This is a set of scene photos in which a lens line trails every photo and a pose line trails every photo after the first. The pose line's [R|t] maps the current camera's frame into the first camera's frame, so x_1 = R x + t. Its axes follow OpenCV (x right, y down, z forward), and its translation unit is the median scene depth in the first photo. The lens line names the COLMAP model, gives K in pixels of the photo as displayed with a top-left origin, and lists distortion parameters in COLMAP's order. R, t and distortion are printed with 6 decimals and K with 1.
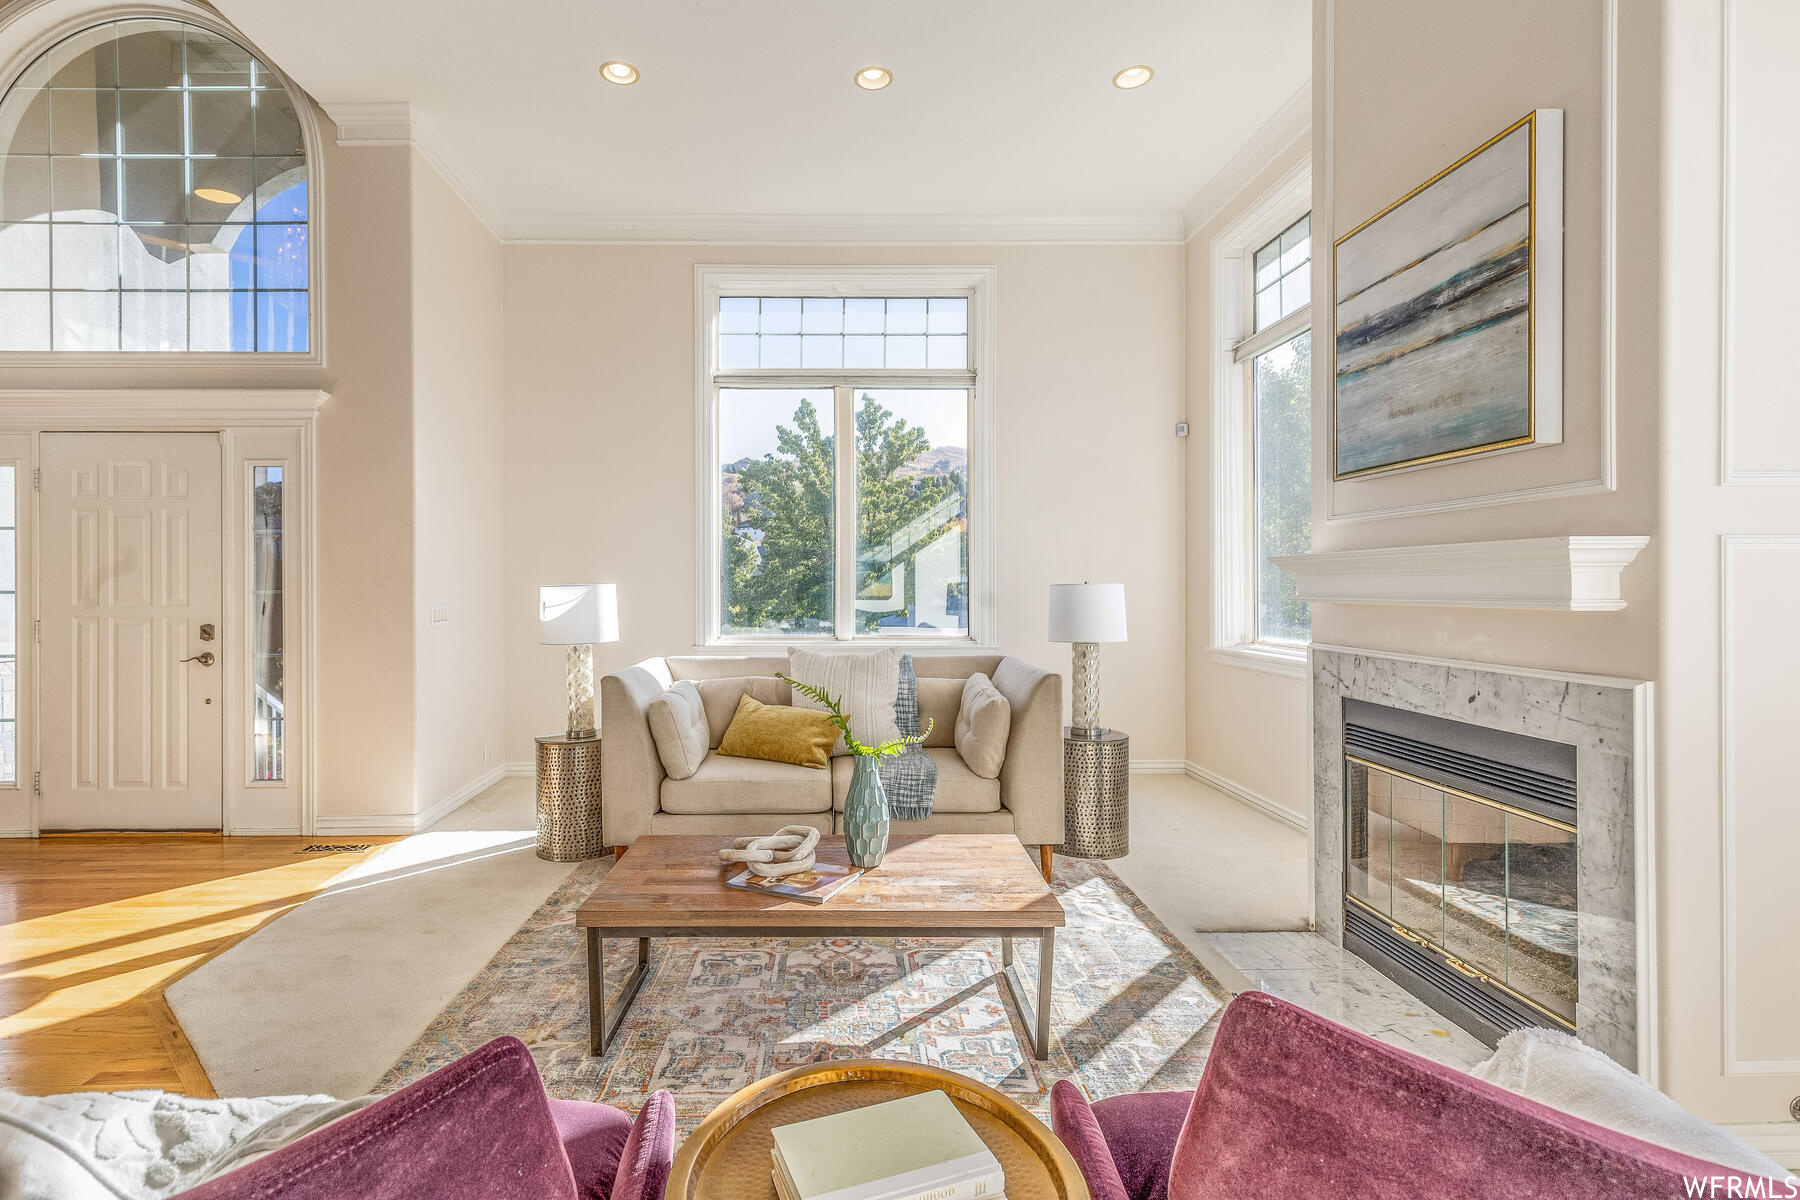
lens RADIAL K [[886.1, 0, 897.4], [0, 886.1, 593.0], [0, 0, 1]] dist [0.001973, 0.000396]
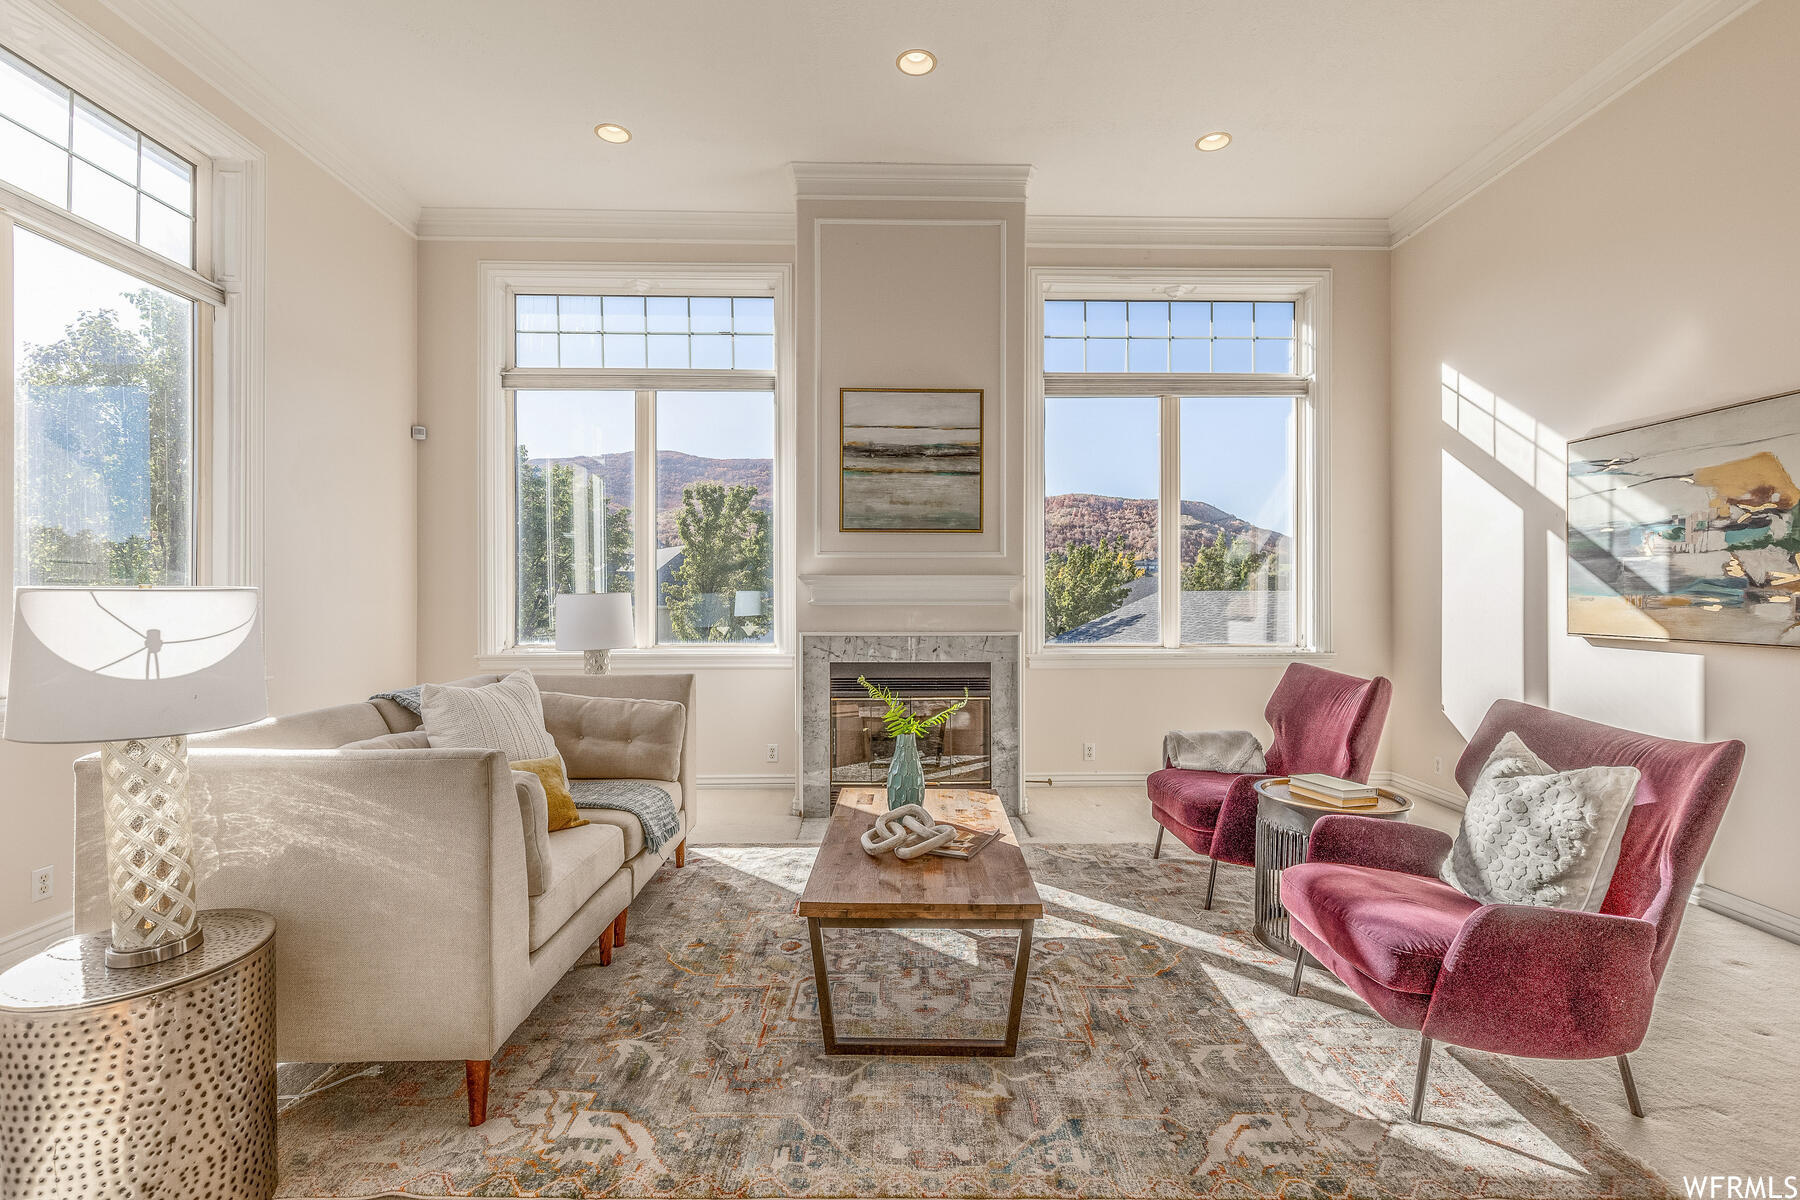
lens RADIAL K [[819.8, 0, 897.5], [0, 819.8, 587.0], [0, 0, 1]] dist [0.002953, 0.000374]
pose [[0.007786, 0.002274, 0.999967, -1.142018], [0.009218, 0.999955, -0.002346, -0.021002], [-0.999927, 0.009236, 0.007765, 0.975089]]
